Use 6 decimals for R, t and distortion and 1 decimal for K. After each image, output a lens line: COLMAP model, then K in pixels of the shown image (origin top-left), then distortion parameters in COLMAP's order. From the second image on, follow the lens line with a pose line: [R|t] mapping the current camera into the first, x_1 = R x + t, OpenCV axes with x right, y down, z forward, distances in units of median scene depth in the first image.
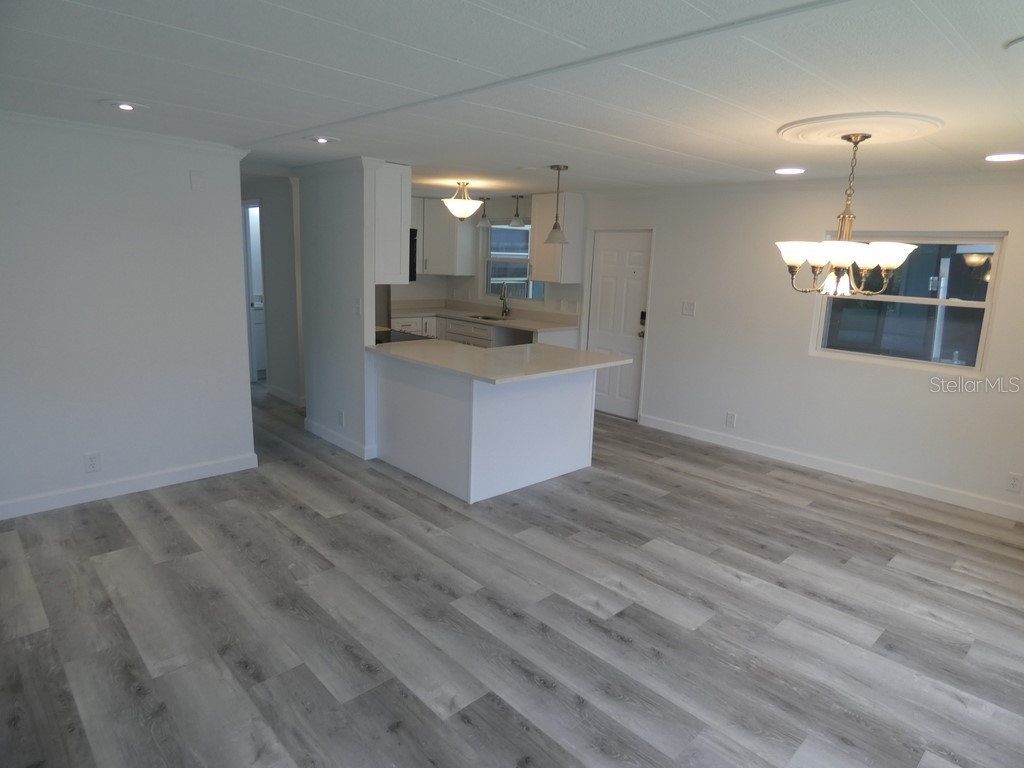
lens RADIAL K [[600.0, 0, 516.9], [0, 600.0, 379.2], [0, 0, 1]] dist [-0.000239, -0.000997]
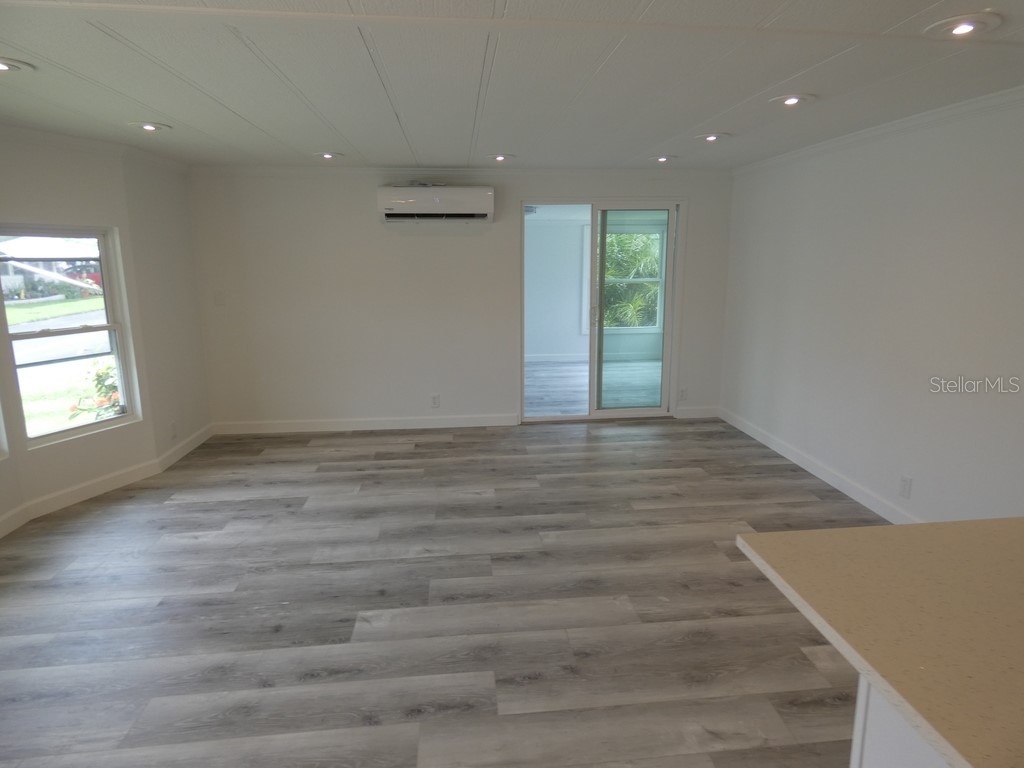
lens RADIAL K [[608.3, 0, 518.7], [0, 608.3, 383.2], [0, 0, 1]] dist [0.006806, 0.003722]
pose [[-0.609595, 0.132423, -0.781574, 0.353232], [-0.178318, 0.937773, 0.297968, -0.183036], [0.772397, 0.321008, -0.548048, 1.059470]]
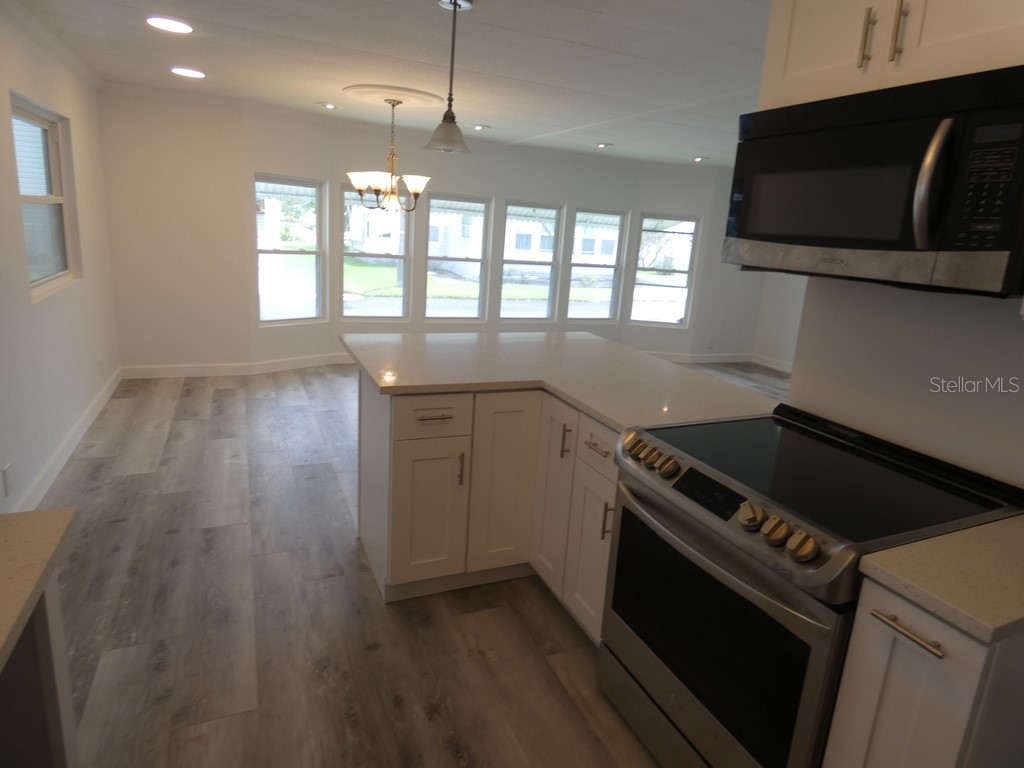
lens RADIAL K [[606.4, 0, 510.2], [0, 606.4, 380.1], [0, 0, 1]] dist [-0.005346, -0.002416]
pose [[-0.933784, -0.175213, 0.312006, -0.226440], [-0.025861, 0.902686, 0.429522, -0.330685], [-0.356902, 0.393012, -0.847445, 1.859202]]
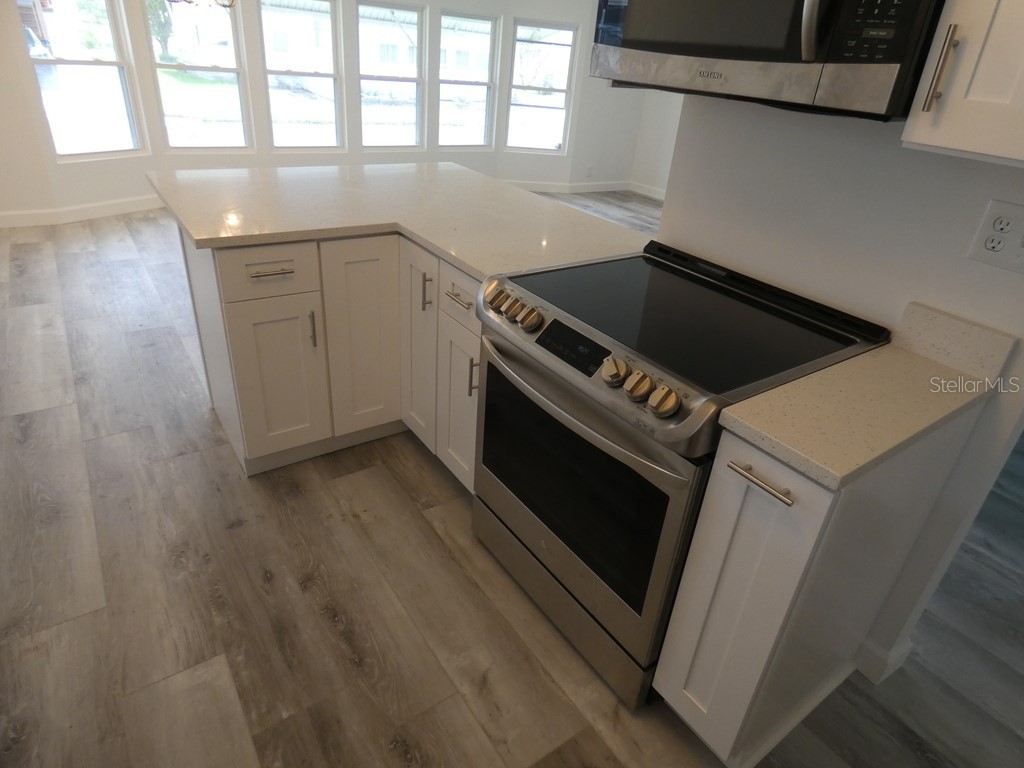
lens RADIAL K [[606.8, 0, 516.0], [0, 606.8, 375.2], [0, 0, 1]] dist [0.000612, 0.002509]
pose [[-0.982408, -0.168047, 0.081456, -0.235694], [-0.078085, 0.765862, 0.638246, -0.316194], [-0.169639, 0.620658, -0.765511, 1.805276]]
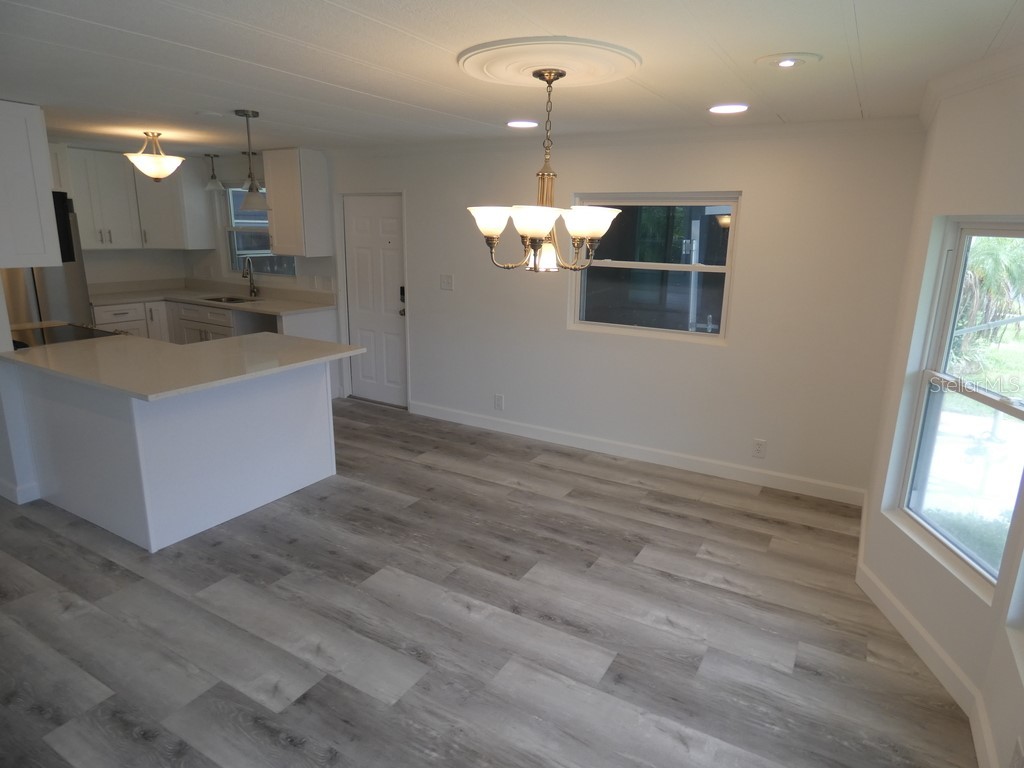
lens RADIAL K [[605.8, 0, 500.6], [0, 605.8, 378.2], [0, 0, 1]] dist [0.020942, 0.000556]
pose [[0.966078, -0.081146, 0.245172, 0.201265], [0.068526, 0.995868, 0.059587, -0.035994], [-0.248995, -0.040765, 0.967647, 0.151746]]
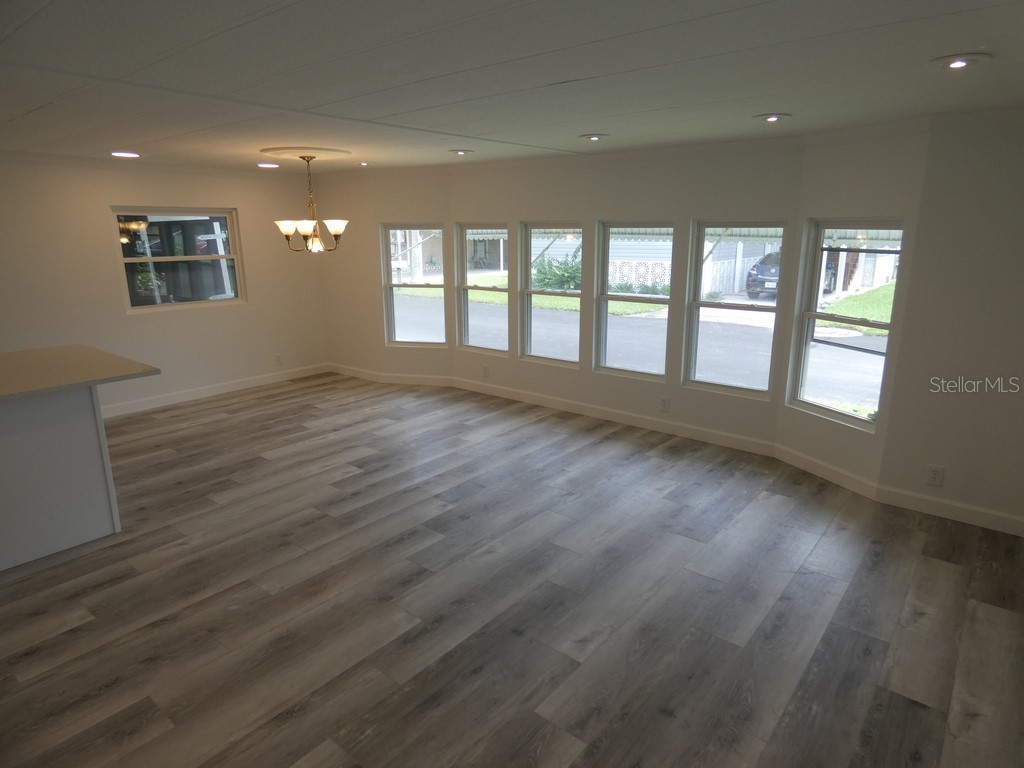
lens RADIAL K [[613.0, 0, 516.3], [0, 613.0, 376.5], [0, 0, 1]] dist [0.001096, -0.017722]
pose [[-0.115590, -0.258028, 0.959198, -1.026275], [0.203269, 0.939090, 0.277114, -0.139628], [-0.972276, 0.227007, -0.056101, 0.500140]]
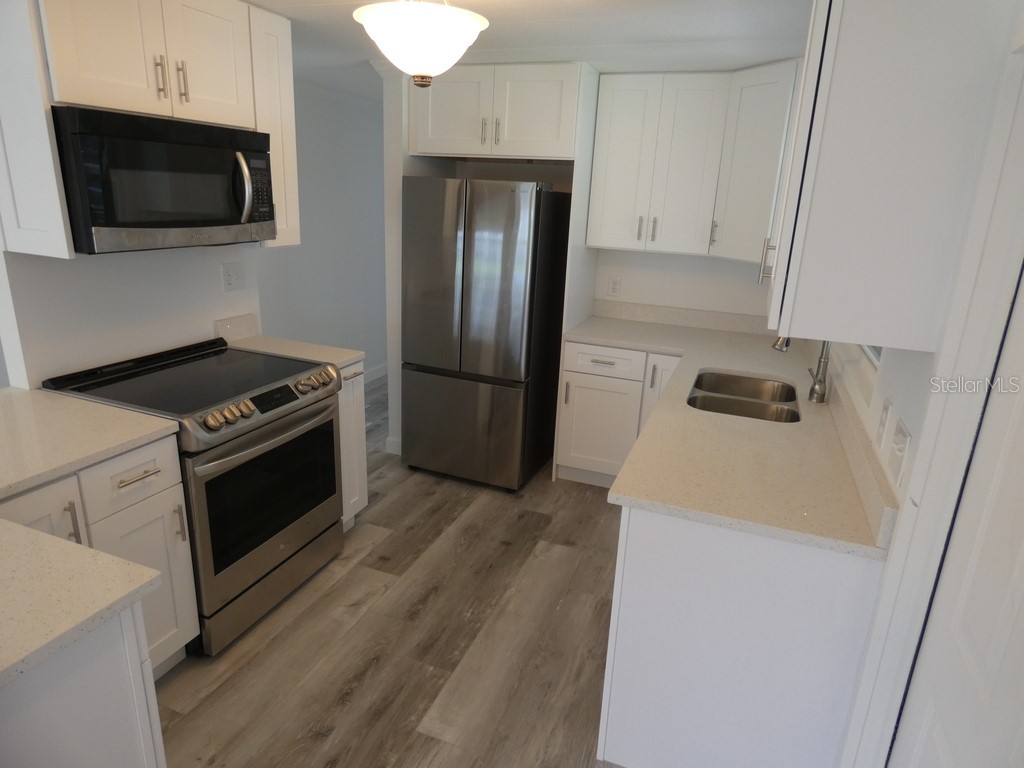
lens RADIAL K [[613.0, 0, 513.7], [0, 613.0, 377.0], [0, 0, 1]] dist [0.008137, 0.002249]
pose [[0.422442, 0.244260, -0.872858, 0.405284], [-0.214715, 0.962562, 0.165446, -0.285491], [0.880591, 0.117525, 0.459072, 1.449995]]
